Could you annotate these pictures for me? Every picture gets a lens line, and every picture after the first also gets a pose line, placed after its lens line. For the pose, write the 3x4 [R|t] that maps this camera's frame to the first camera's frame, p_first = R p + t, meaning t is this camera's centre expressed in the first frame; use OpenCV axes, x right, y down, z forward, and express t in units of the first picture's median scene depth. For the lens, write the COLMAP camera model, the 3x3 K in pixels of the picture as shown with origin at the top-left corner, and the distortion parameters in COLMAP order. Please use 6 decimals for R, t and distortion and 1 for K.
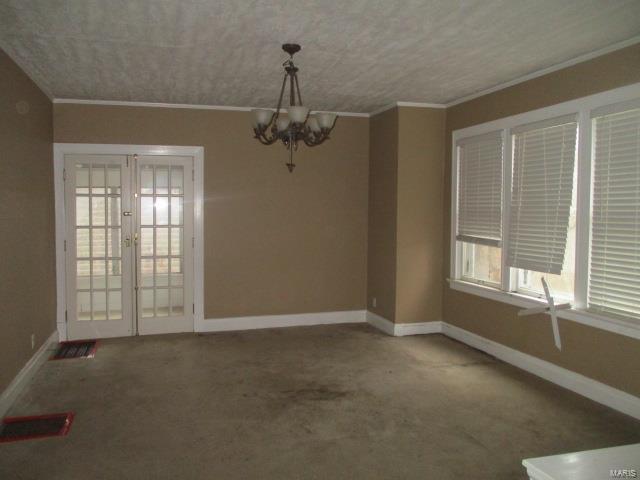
lens RADIAL K [[542.9, 0, 323.3], [0, 542.9, 244.1], [0, 0, 1]] dist [-0.011994, -0.025678]
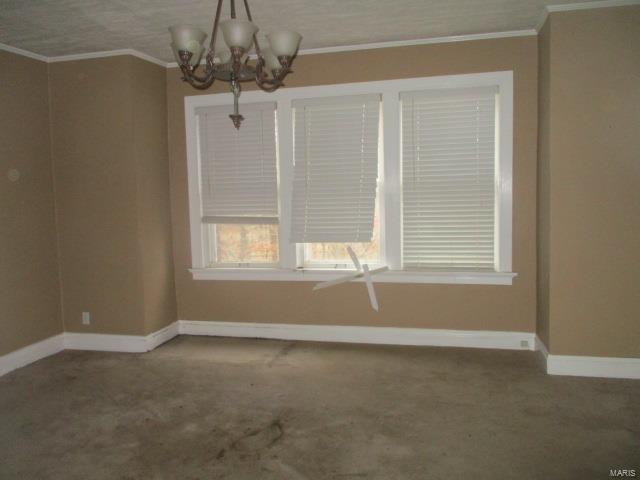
lens RADIAL K [[542.9, 0, 321.5], [0, 542.9, 234.4], [0, 0, 1]] dist [-0.011994, -0.025678]
pose [[0.515925, -0.092428, 0.851633, -0.518628], [0.086934, 0.994679, 0.055288, -0.026263], [-0.852211, 0.045511, 0.521215, 0.498859]]
